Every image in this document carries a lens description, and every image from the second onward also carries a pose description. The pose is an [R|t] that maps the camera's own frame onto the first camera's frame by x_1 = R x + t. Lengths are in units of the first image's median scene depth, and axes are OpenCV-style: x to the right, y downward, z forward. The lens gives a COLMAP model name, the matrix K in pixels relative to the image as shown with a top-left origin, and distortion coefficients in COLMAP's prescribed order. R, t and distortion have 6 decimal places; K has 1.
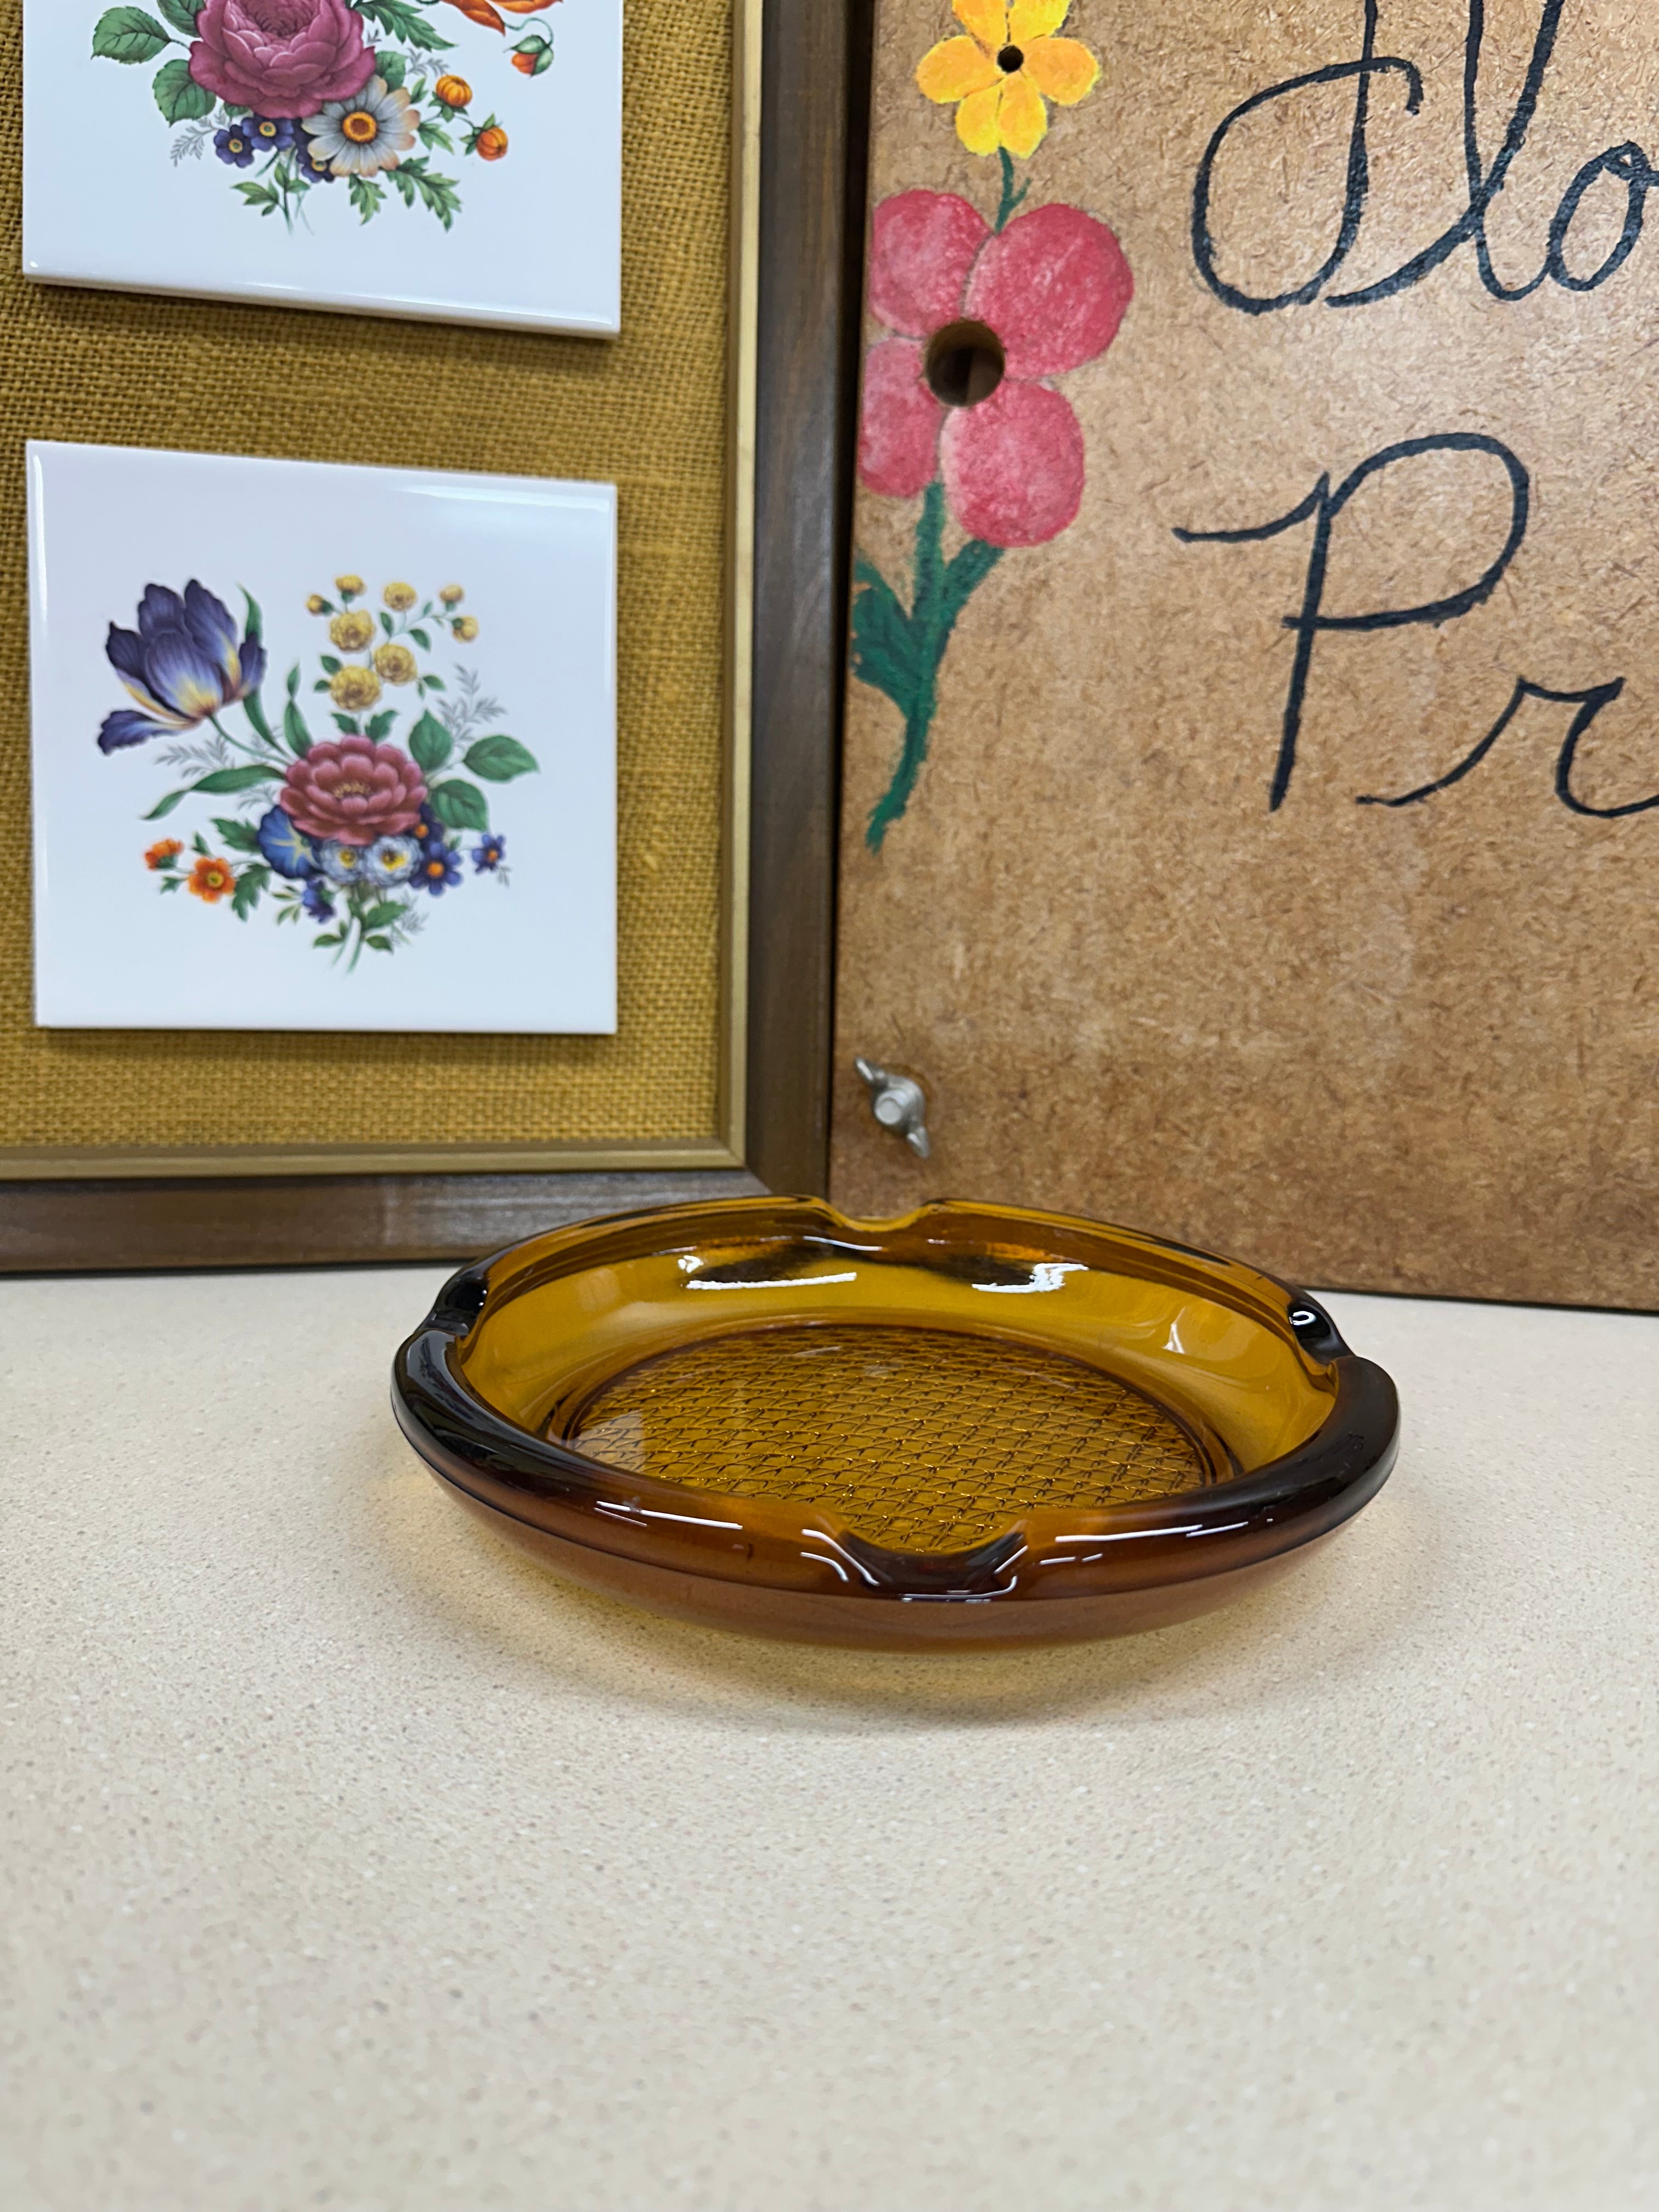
lens RADIAL K [[1584.9, 0, 843.9], [0, 1584.9, 1093.3], [0, 0, 1]] dist [0.128713, -0.296087]
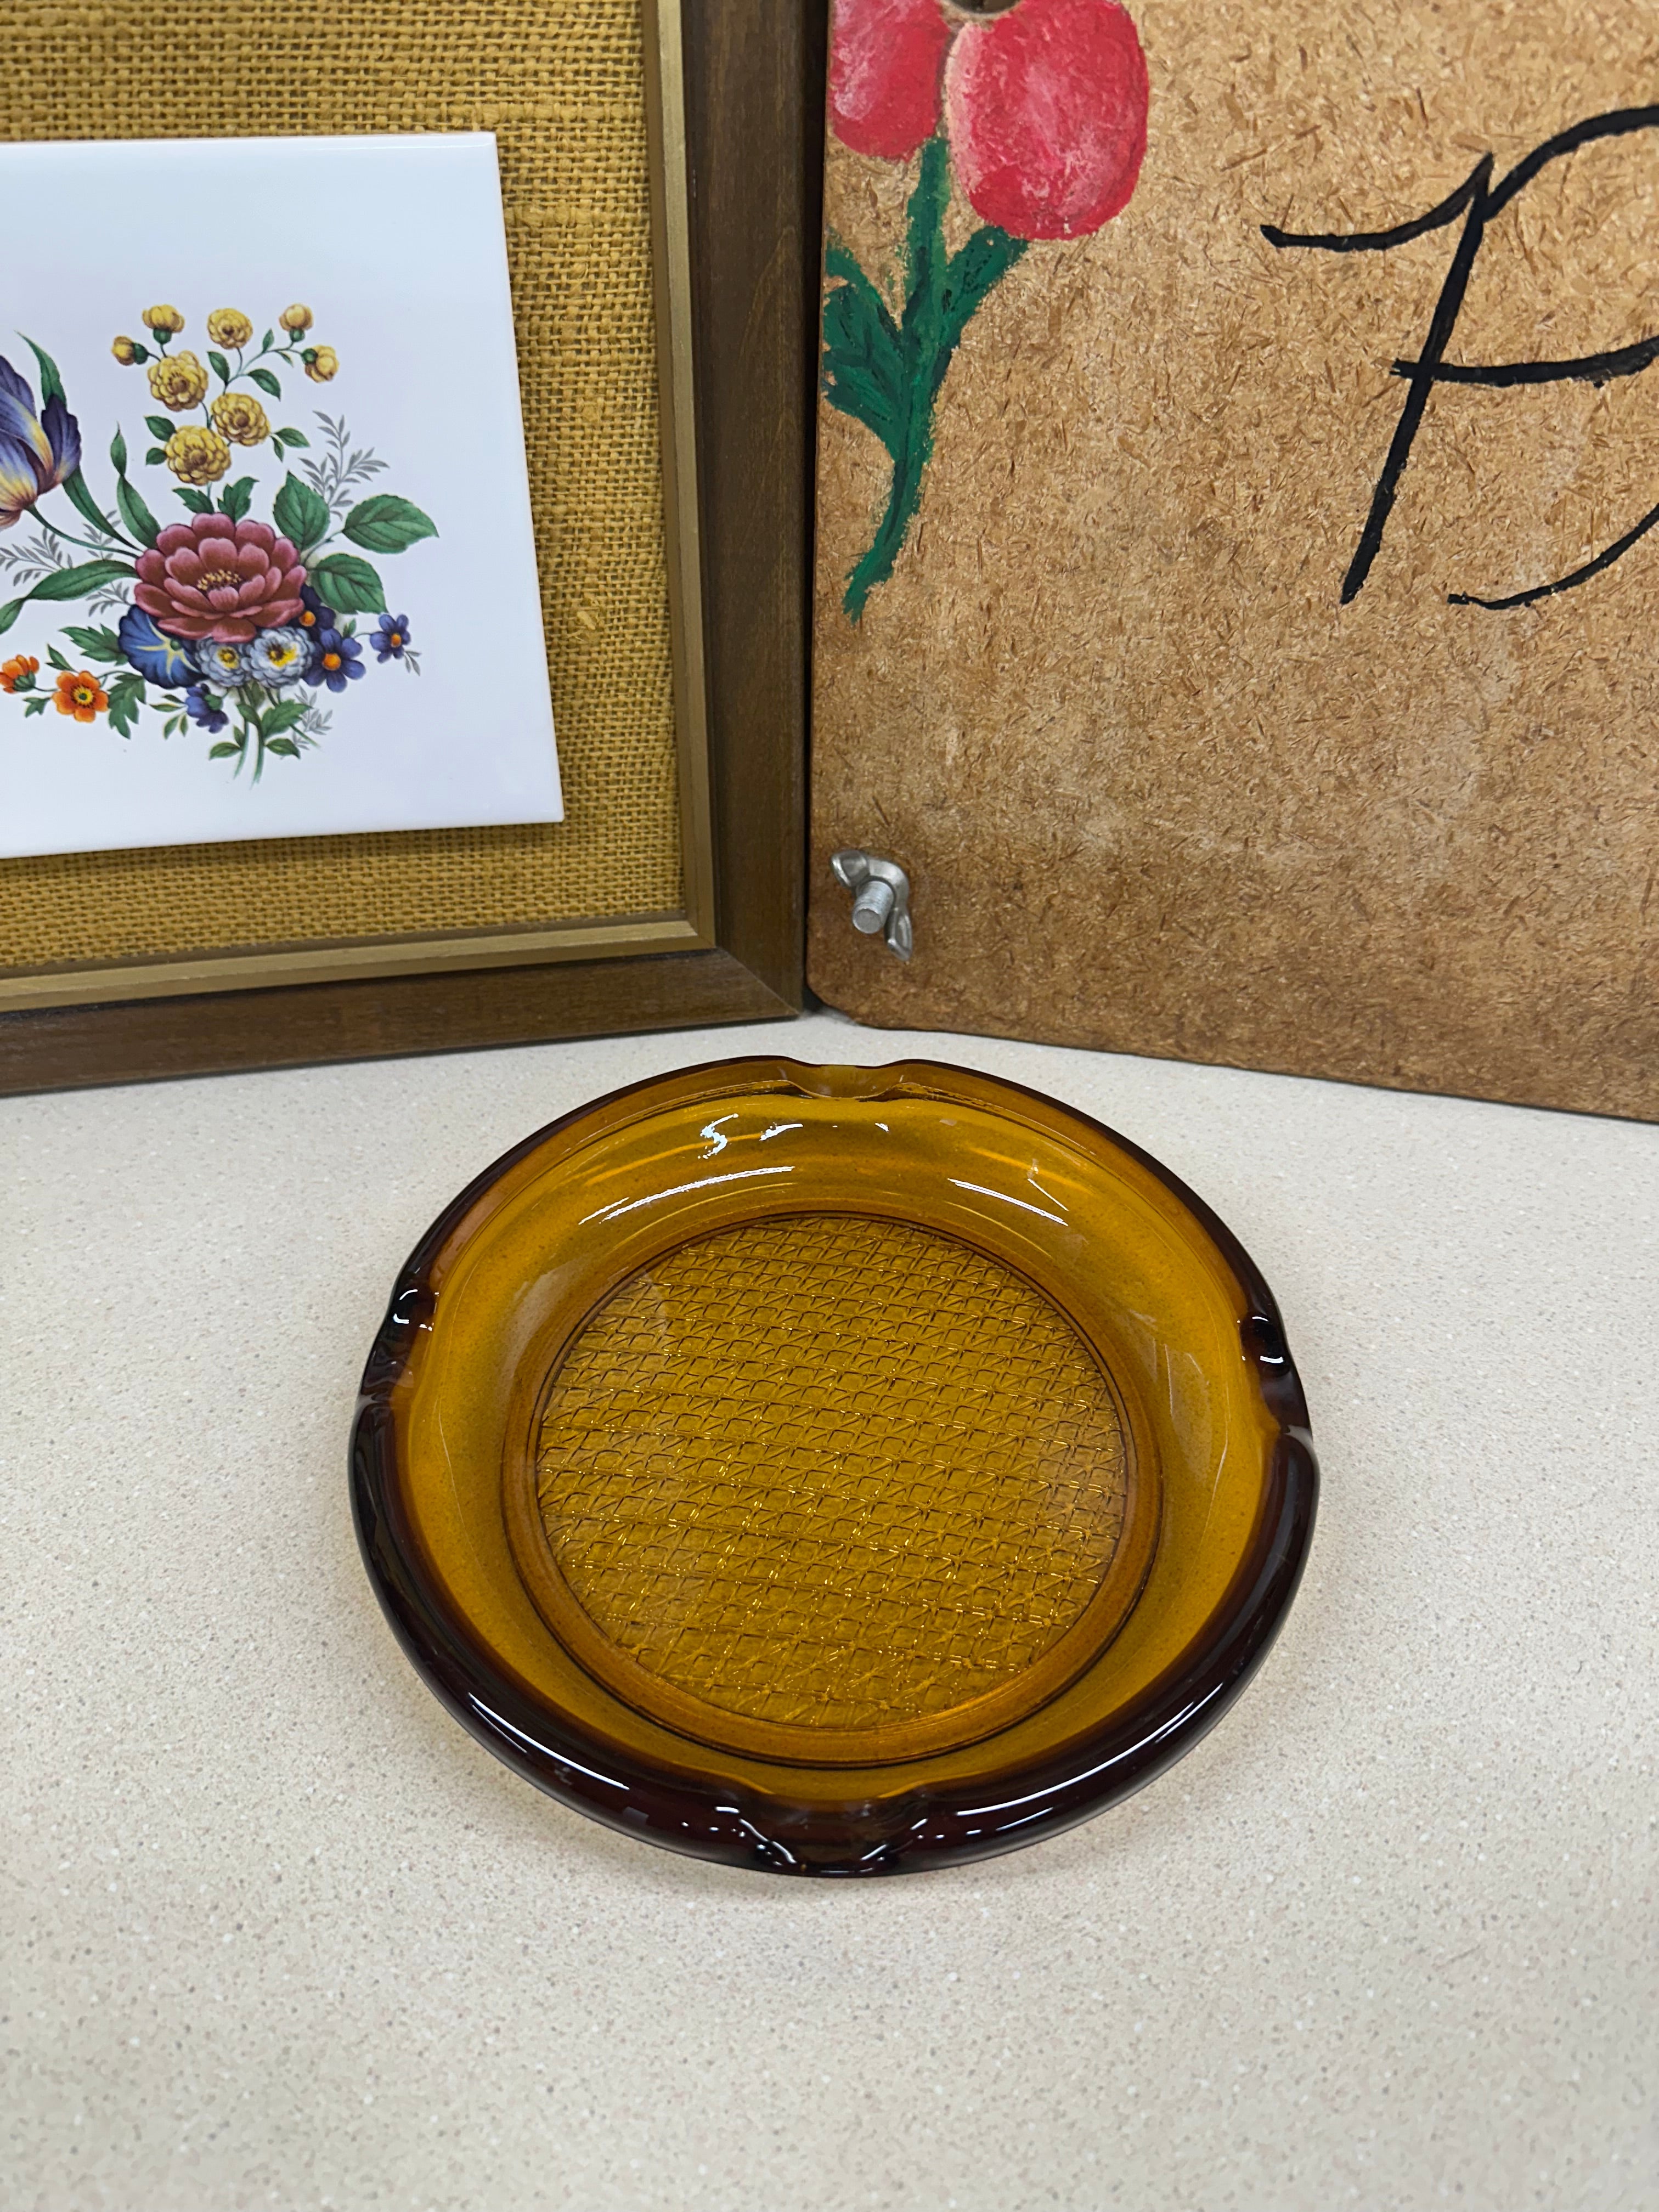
lens RADIAL K [[1606.0, 0, 825.3], [0, 1606.0, 1087.8], [0, 0, 1]] dist [-0.017476, -0.000310]
pose [[0.998832, 0.021281, -0.043380, 0.047443], [0.004925, 0.848276, 0.529532, -0.399737], [0.048067, -0.529127, 0.847180, 0.175886]]
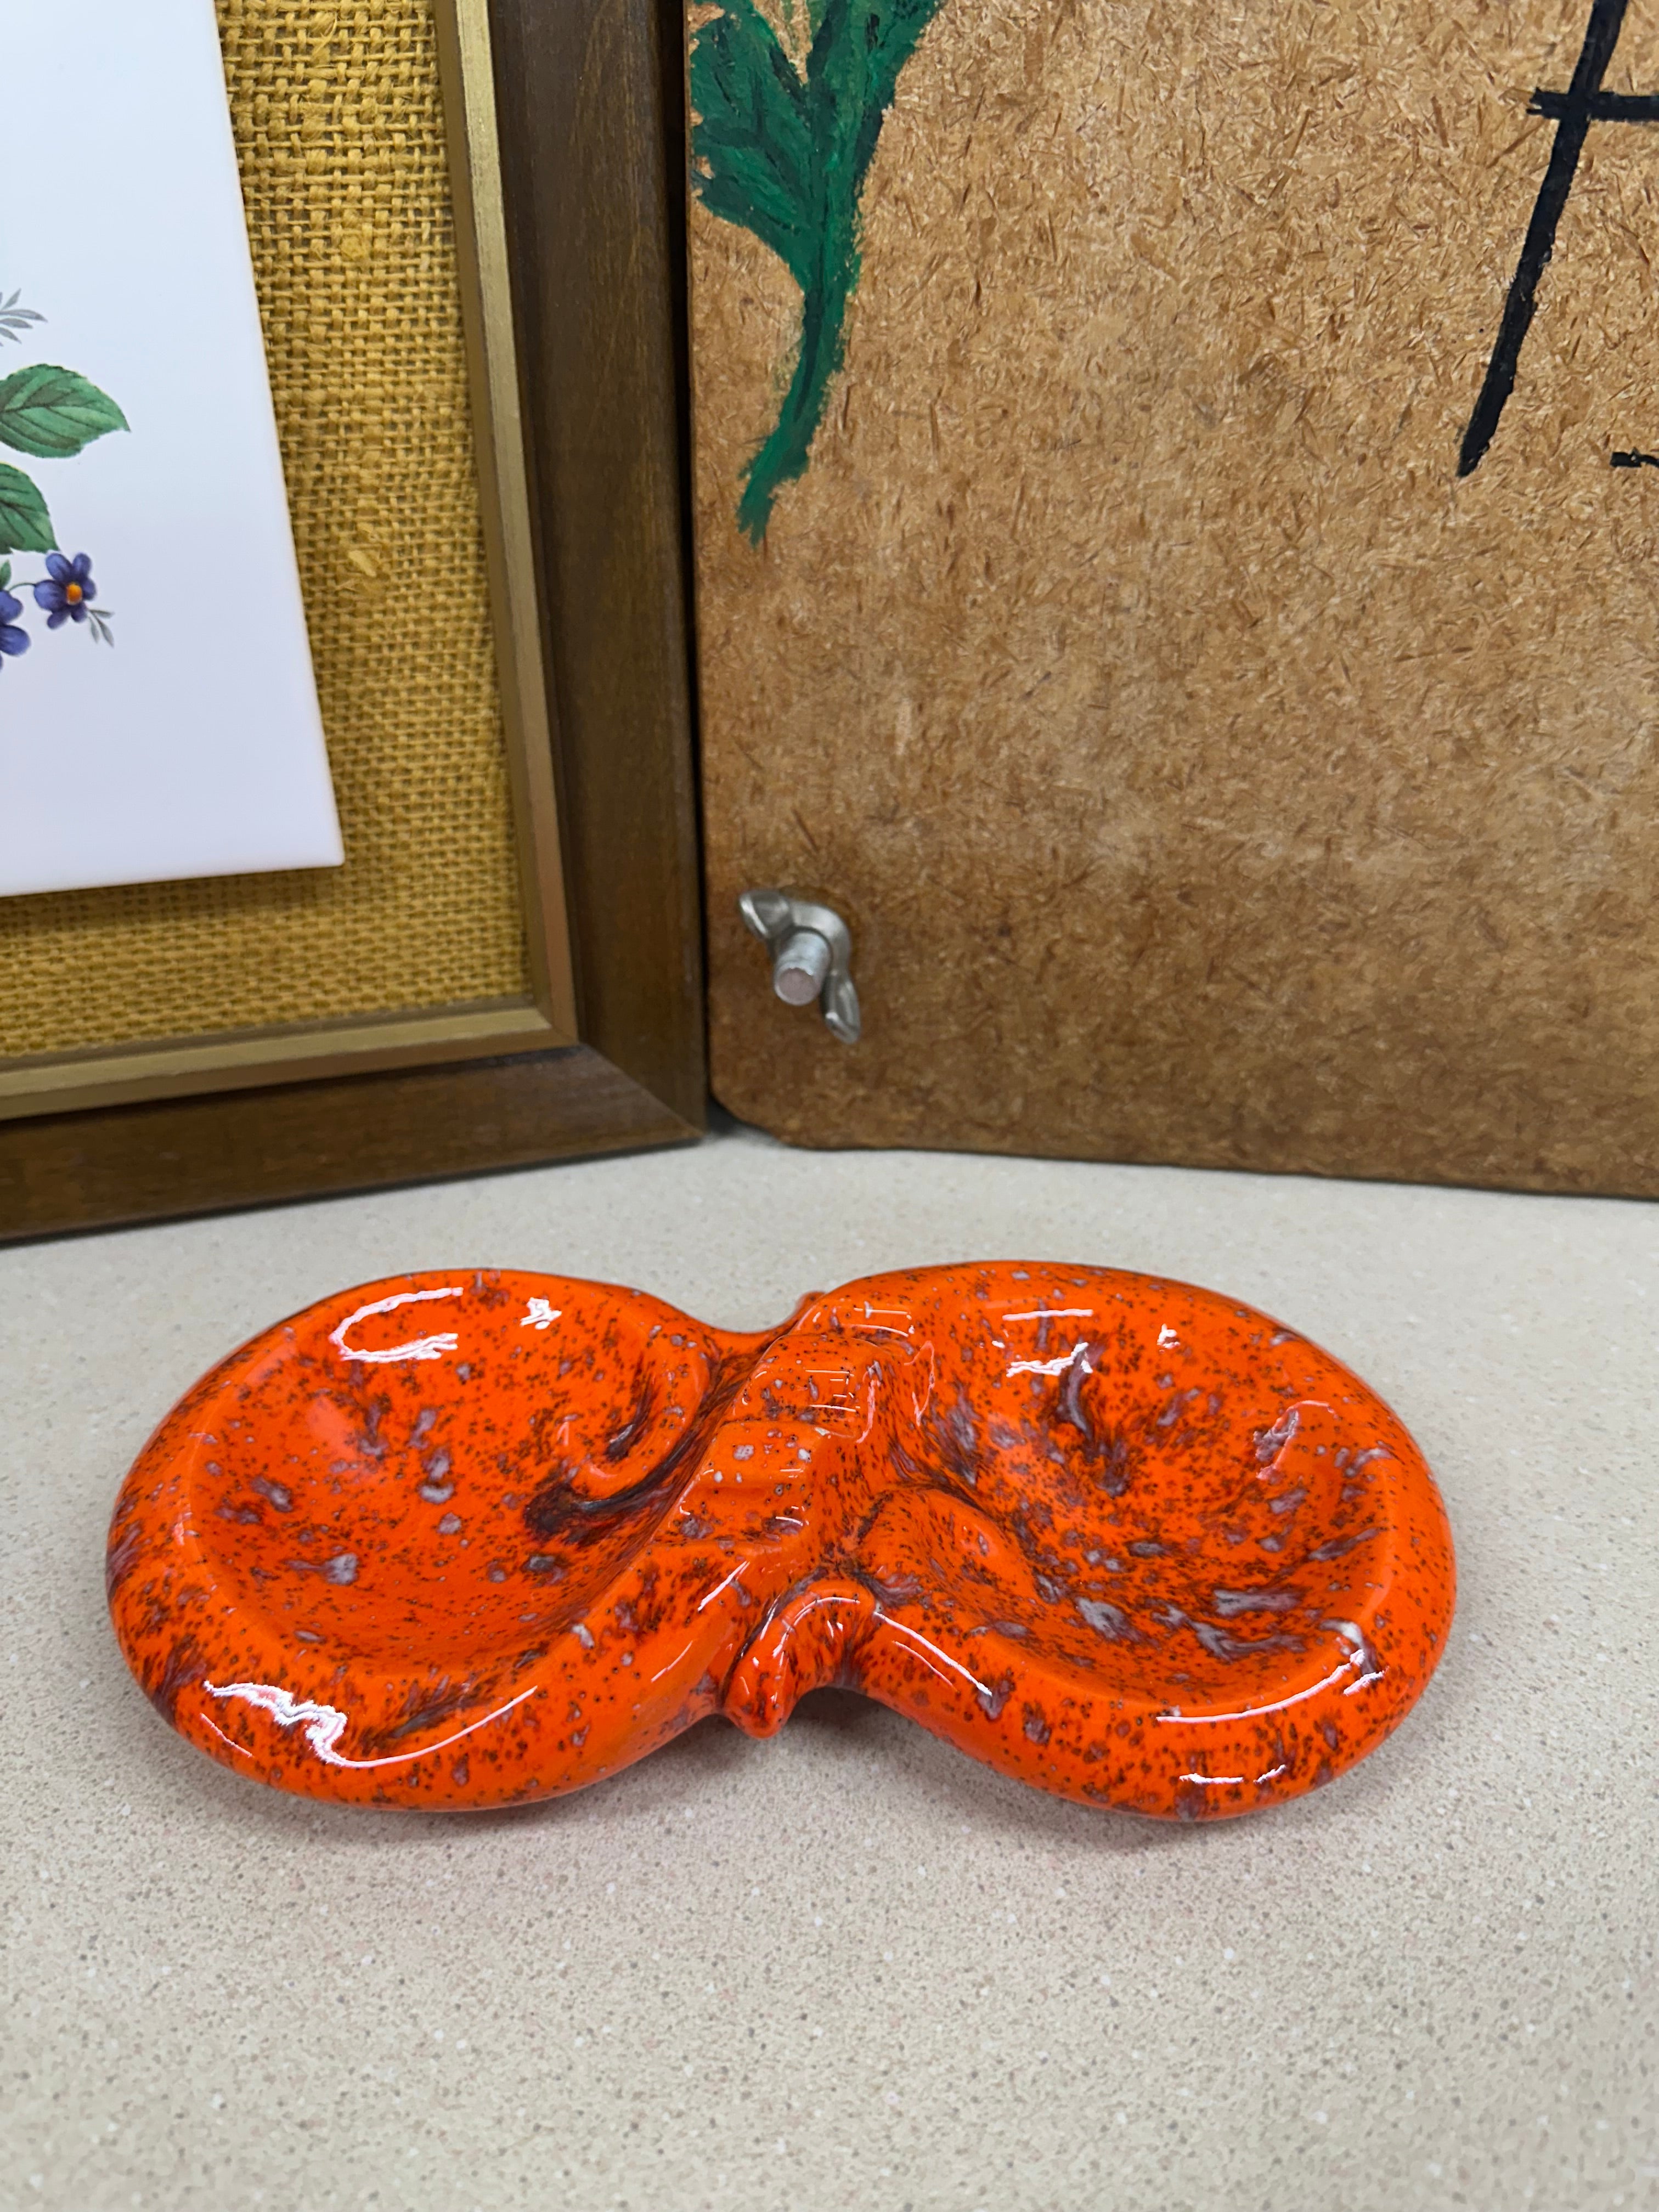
lens RADIAL K [[1637.8, 0, 815.5], [0, 1637.8, 1094.6], [0, 0, 1]] dist [-0.052309, 0.023349]
pose [[0.999069, -0.038156, 0.020136, 0.022755], [0.025873, 0.903376, 0.428067, -0.229417], [-0.034524, -0.427148, 0.903522, 0.407976]]
